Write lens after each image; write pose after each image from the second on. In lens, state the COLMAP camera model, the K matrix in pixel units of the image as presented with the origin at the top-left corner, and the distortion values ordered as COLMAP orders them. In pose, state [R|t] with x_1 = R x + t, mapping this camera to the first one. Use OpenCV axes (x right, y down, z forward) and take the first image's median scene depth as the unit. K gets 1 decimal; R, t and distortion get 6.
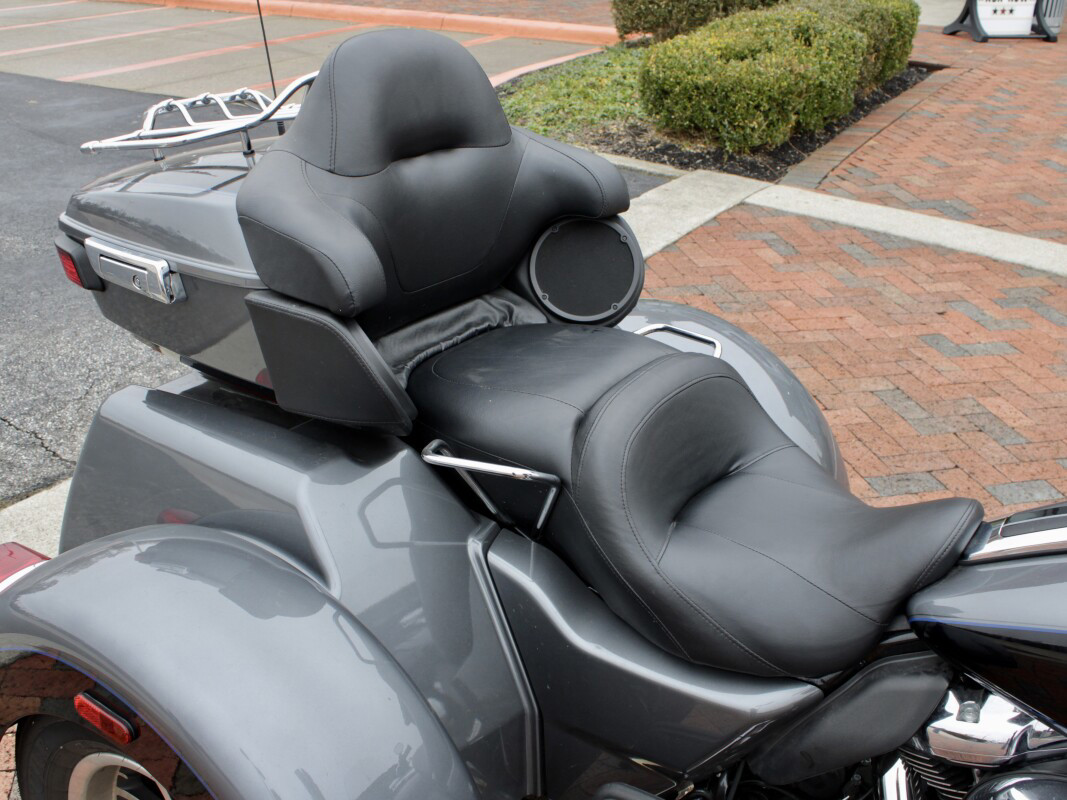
lens RADIAL K [[1232.4, 0, 537.8], [0, 1232.4, 403.4], [0, 0, 1]] dist [-0.087713, 0.000000]
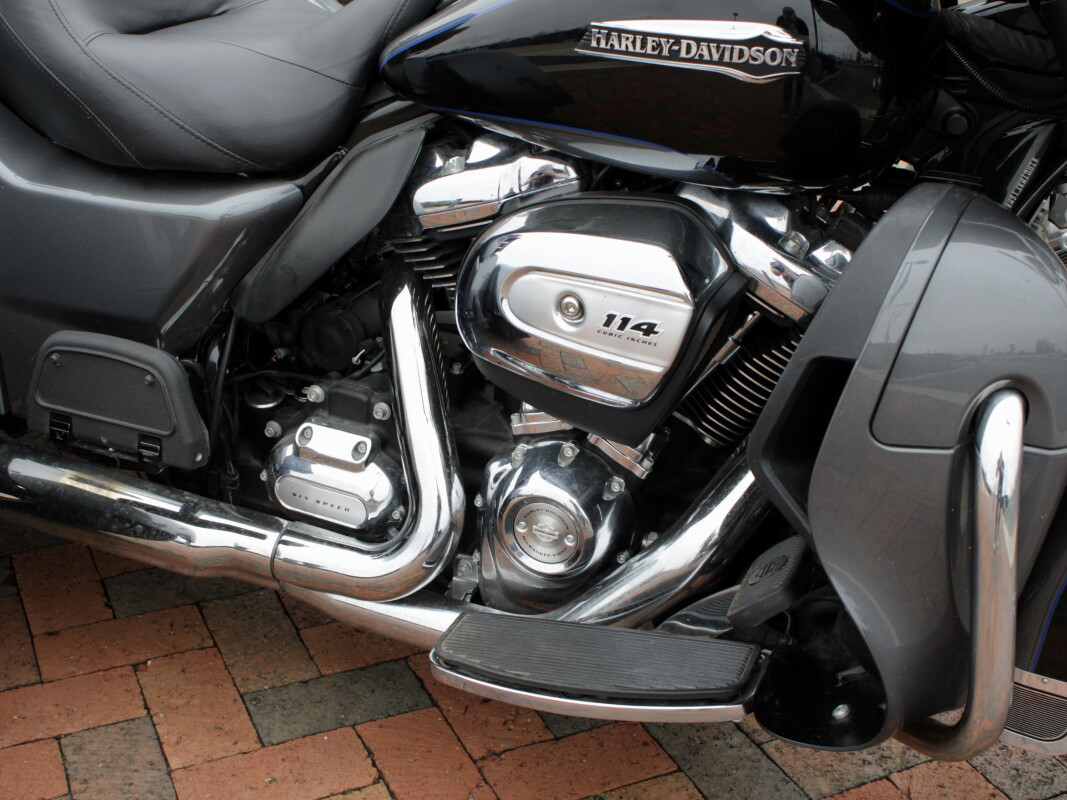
lens RADIAL K [[1437.8, 0, 536.4], [0, 1437.8, 399.1], [0, 0, 1]] dist [-0.046514, 0.000000]
pose [[0.980933, -0.075884, 0.178921, 0.074085], [0.078810, 0.996846, -0.009294, 0.144434], [-0.177651, 0.023217, 0.983820, 0.003058]]
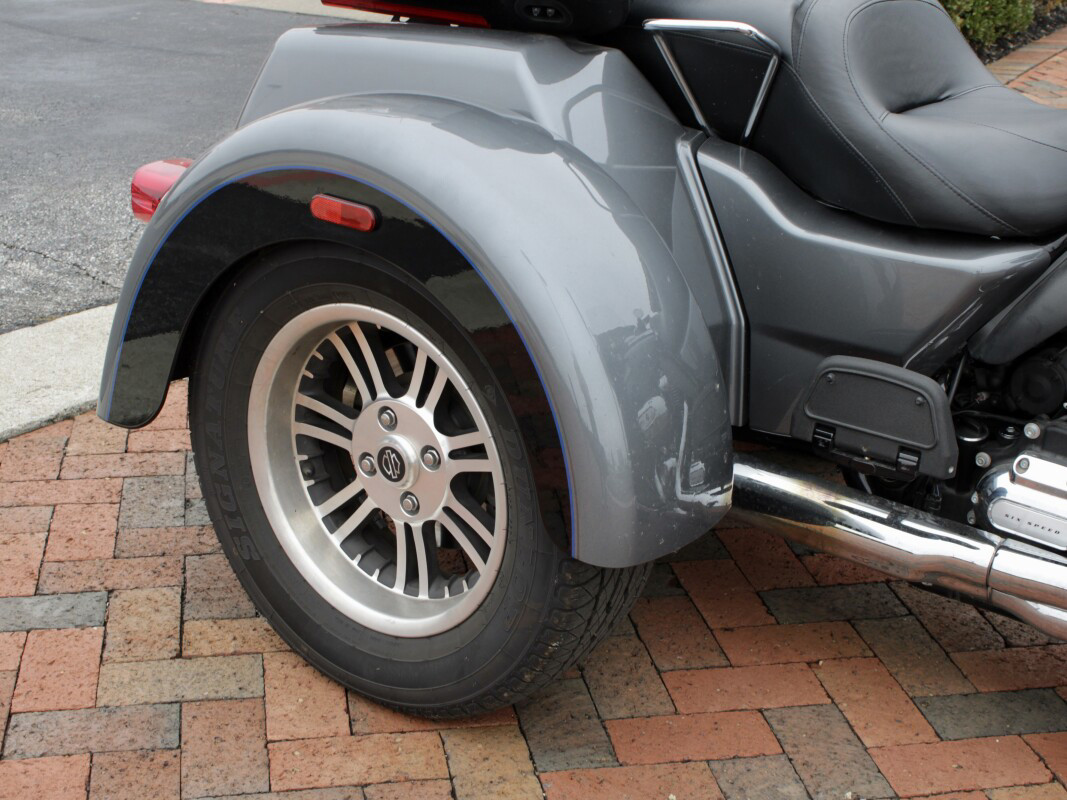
lens RADIAL K [[1687.5, 0, 529.2], [0, 1687.5, 398.0], [0, 0, 1]] dist [-0.015464, 0.000000]
pose [[0.999317, 0.024254, -0.027868, -0.052145], [-0.026669, 0.995598, -0.089847, 0.174739], [0.025566, 0.090529, 0.995566, -0.126499]]
